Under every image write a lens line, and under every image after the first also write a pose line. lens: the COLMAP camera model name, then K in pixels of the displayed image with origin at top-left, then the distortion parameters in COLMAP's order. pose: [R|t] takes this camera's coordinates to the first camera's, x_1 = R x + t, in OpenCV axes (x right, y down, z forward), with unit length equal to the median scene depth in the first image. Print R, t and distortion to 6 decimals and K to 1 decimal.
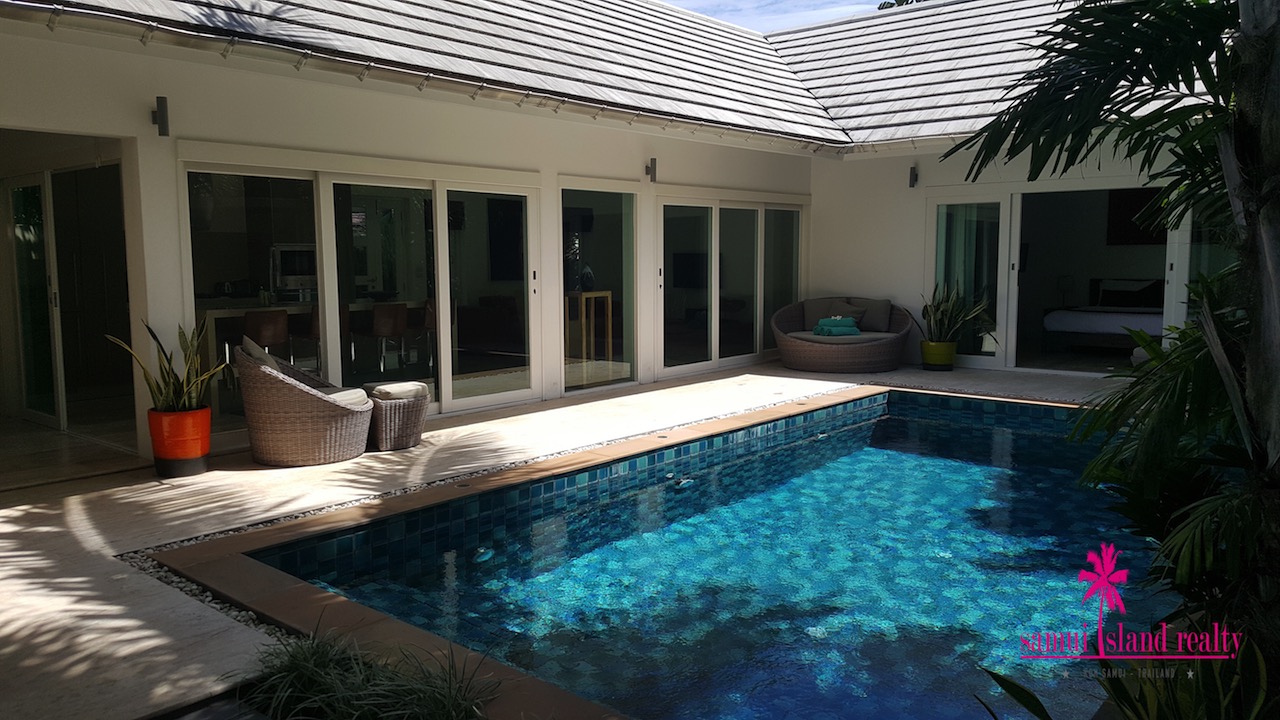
lens RADIAL K [[957.0, 0, 635.8], [0, 957.0, 362.4], [0, 0, 1]] dist [0.045752, -0.053426]
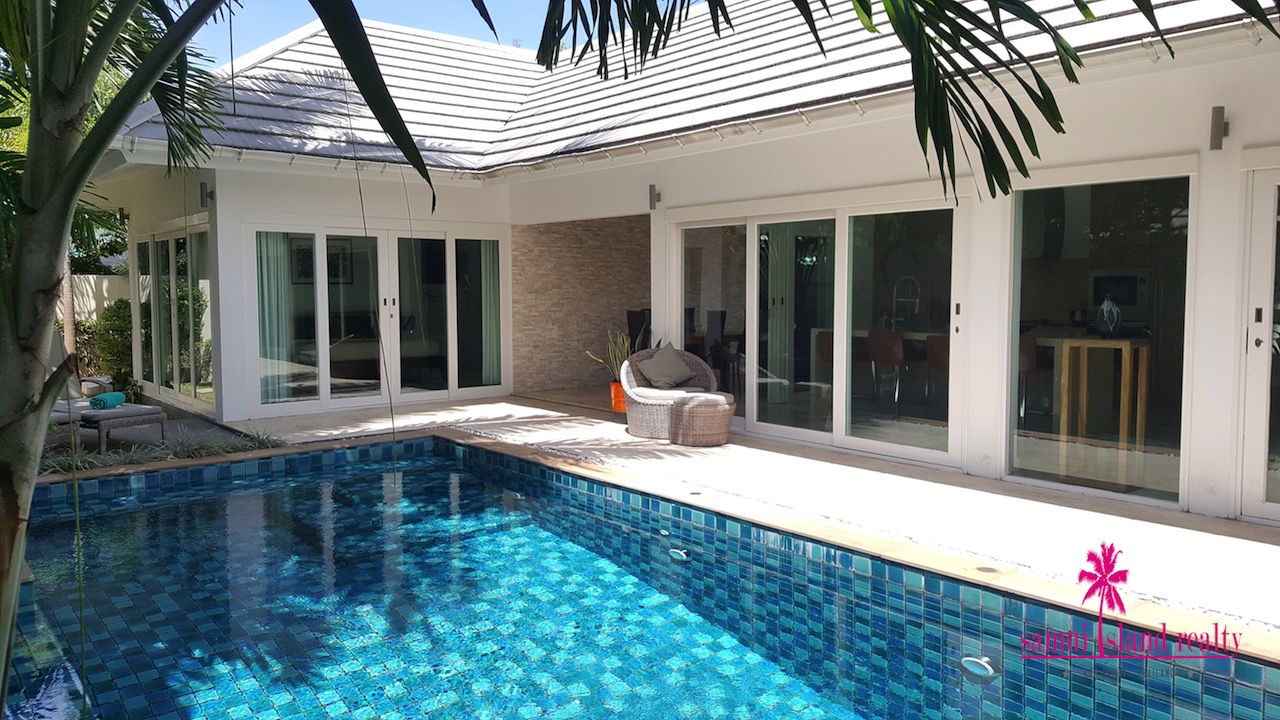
lens RADIAL K [[957.0, 0, 613.1], [0, 957.0, 350.9], [0, 0, 1]] dist [0.045752, -0.053426]
pose [[-0.239431, 0.070762, -0.968331, 0.620725], [-0.100660, 0.990157, 0.097247, -0.090318], [0.965681, 0.120756, -0.229951, 0.782793]]
